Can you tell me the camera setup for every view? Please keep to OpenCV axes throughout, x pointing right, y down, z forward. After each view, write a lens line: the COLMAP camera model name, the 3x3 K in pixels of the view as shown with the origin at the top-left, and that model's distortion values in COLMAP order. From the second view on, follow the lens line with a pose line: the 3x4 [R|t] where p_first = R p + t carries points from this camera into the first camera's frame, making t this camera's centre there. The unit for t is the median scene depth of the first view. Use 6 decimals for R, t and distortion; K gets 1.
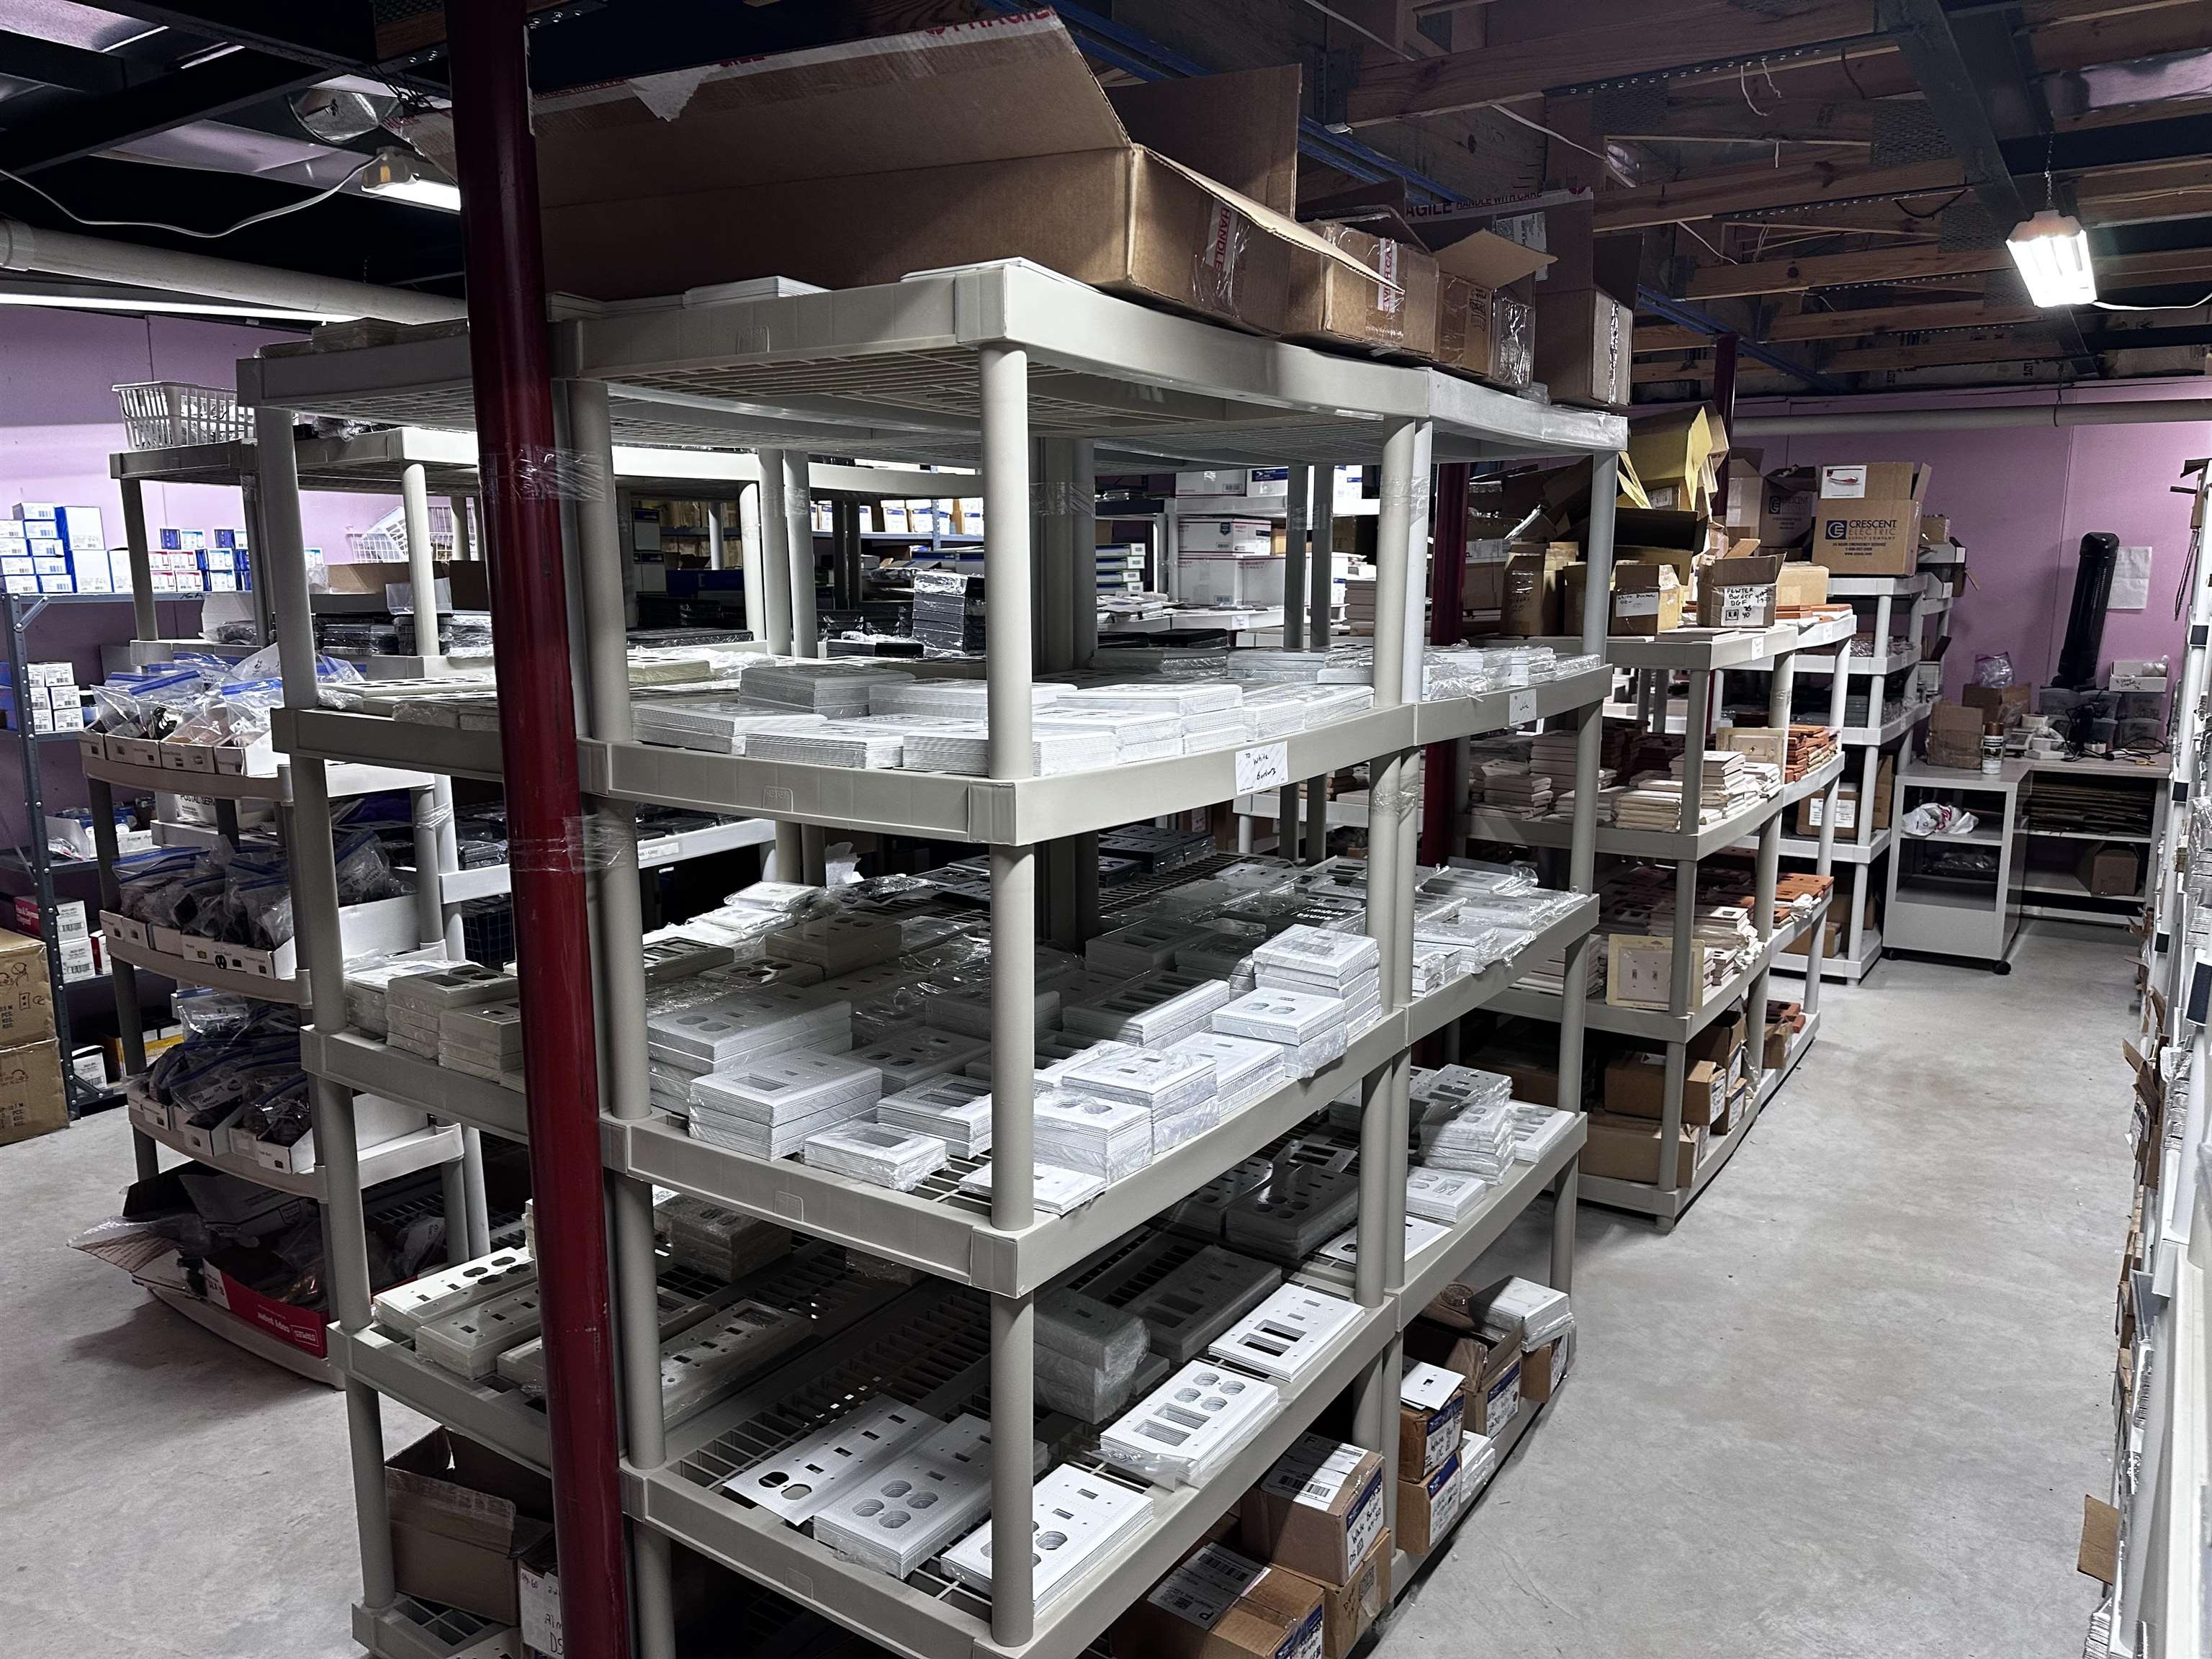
lens RADIAL K [[1532.0, 0, 1106.0], [0, 1532.0, 829.5], [0, 0, 1]] dist [0.078247, -0.107676]
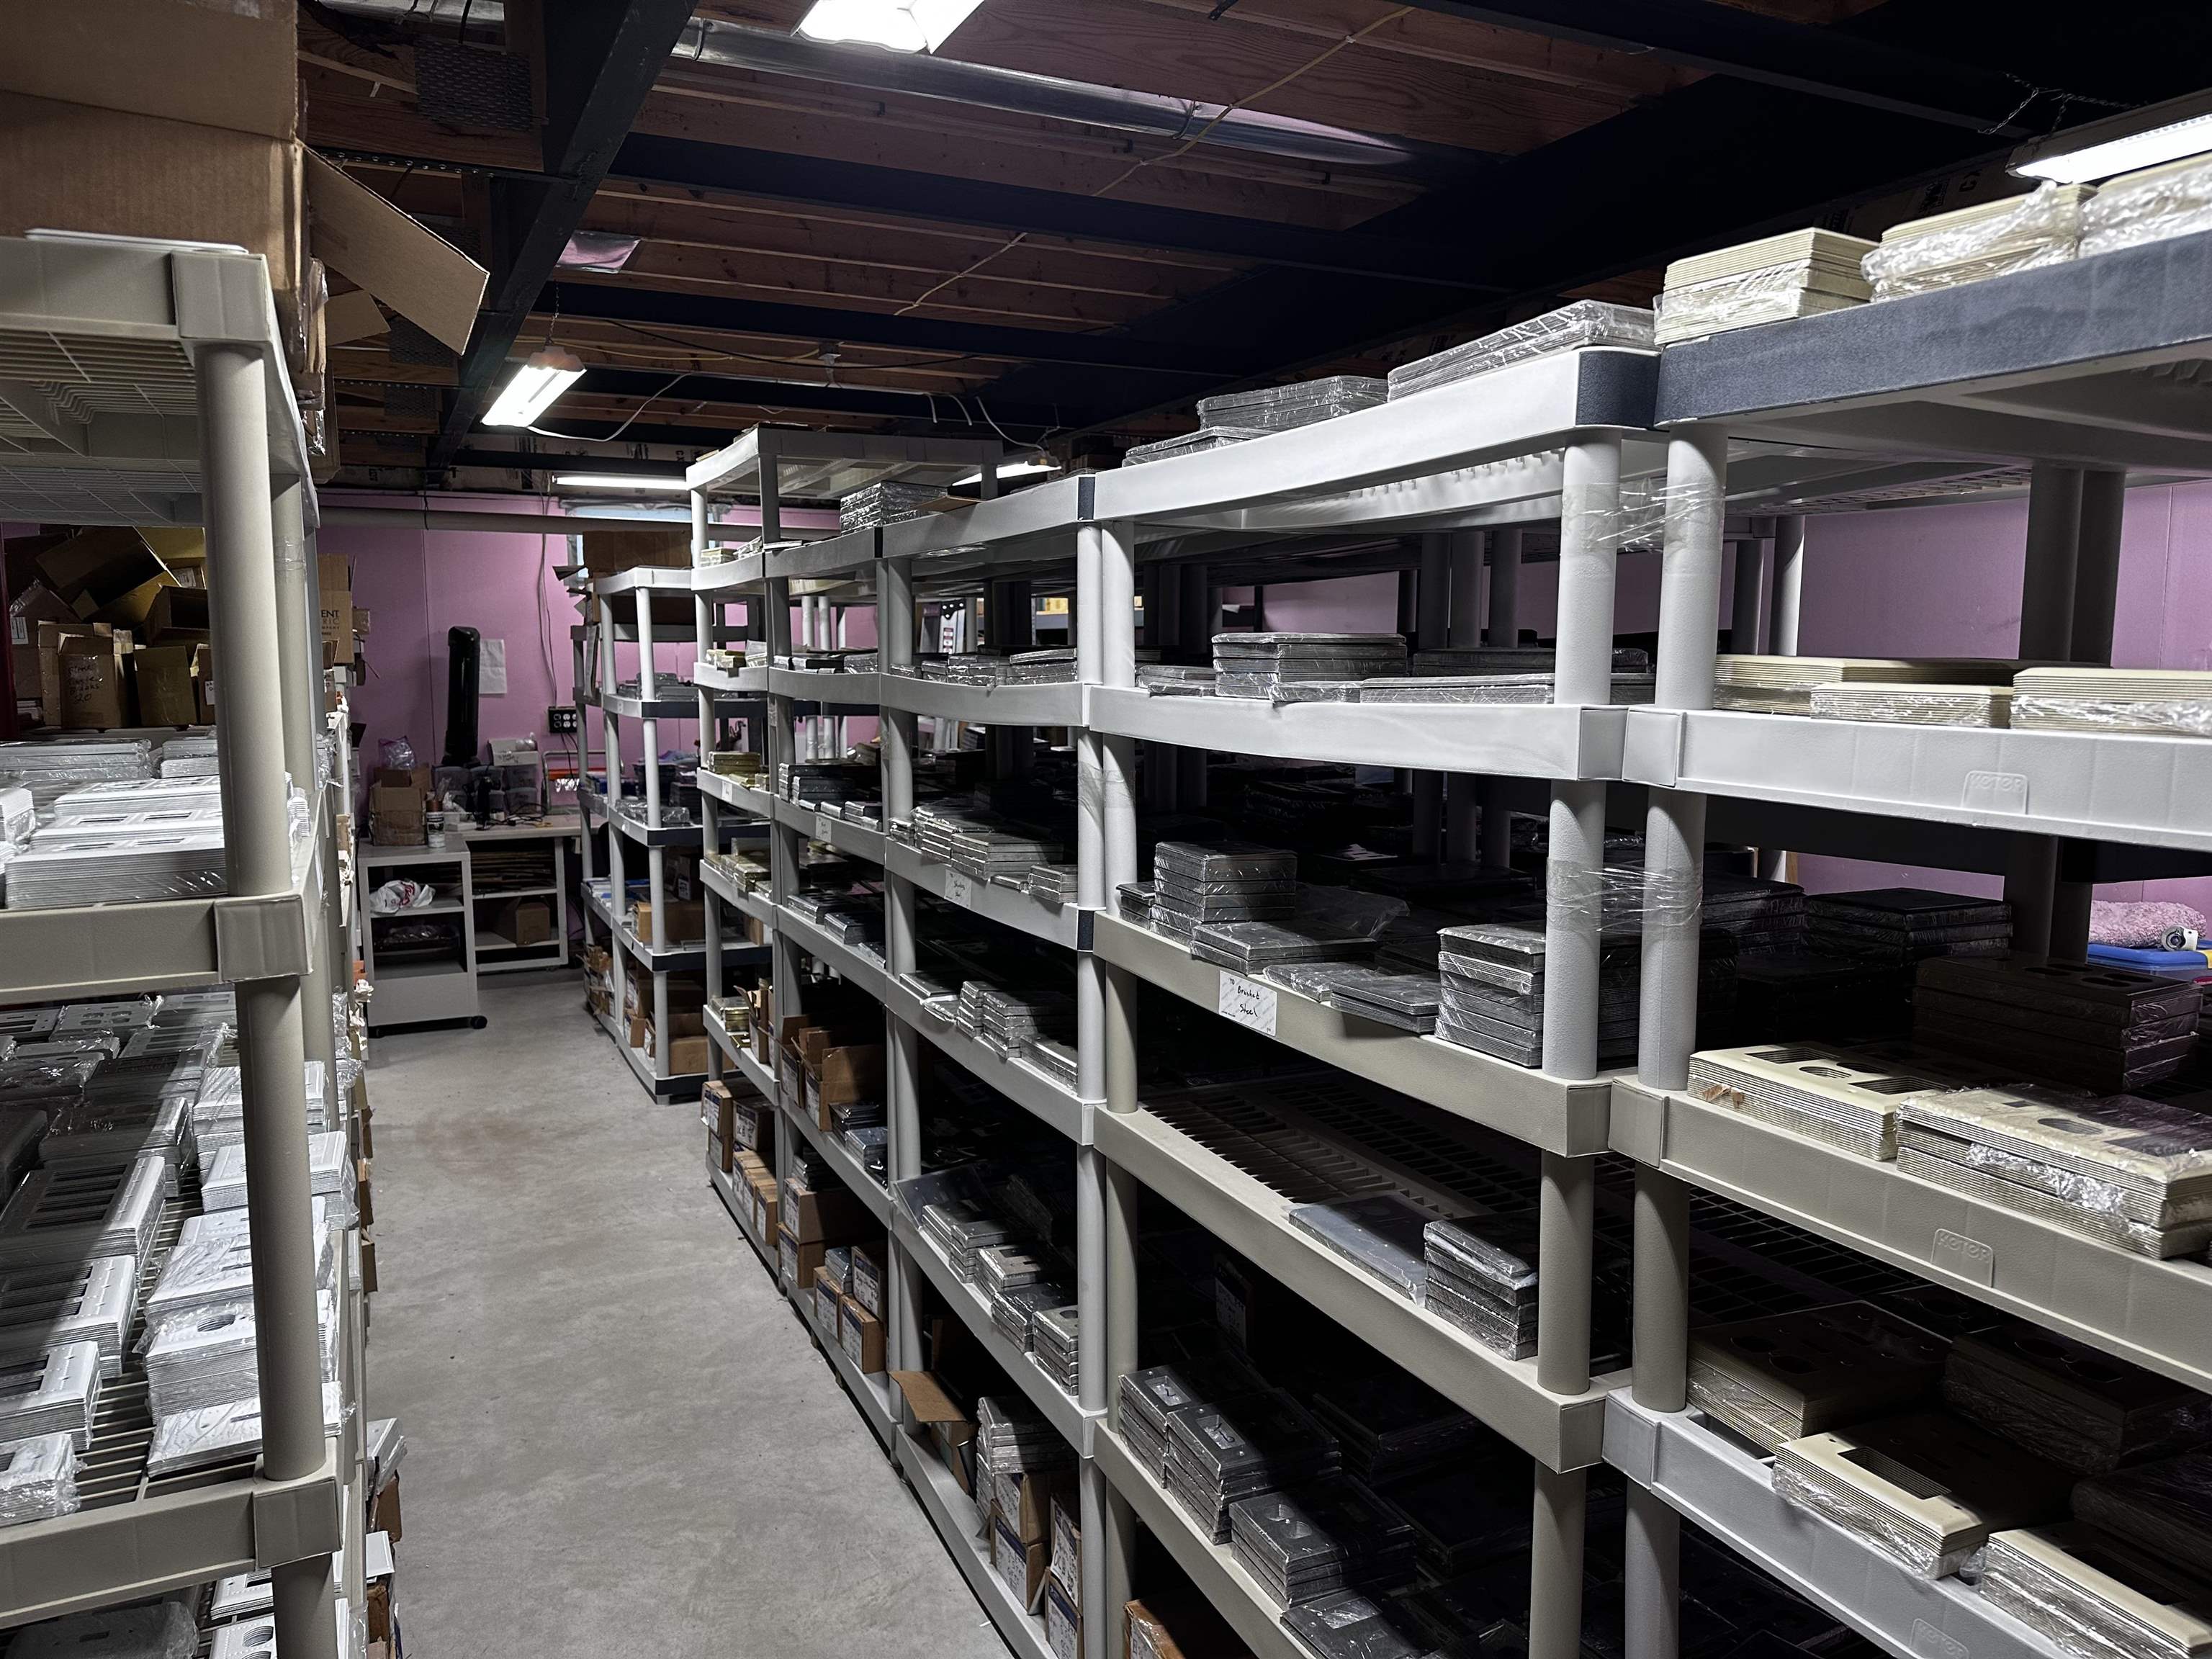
lens RADIAL K [[1564.4, 0, 1106.0], [0, 1564.4, 829.5], [0, 0, 1]] dist [0.000160, -0.042758]
pose [[0.493297, -0.093866, 0.864782, -0.138215], [0.146667, 0.988903, 0.023675, -0.005800], [-0.857407, 0.115156, 0.501590, 0.060774]]
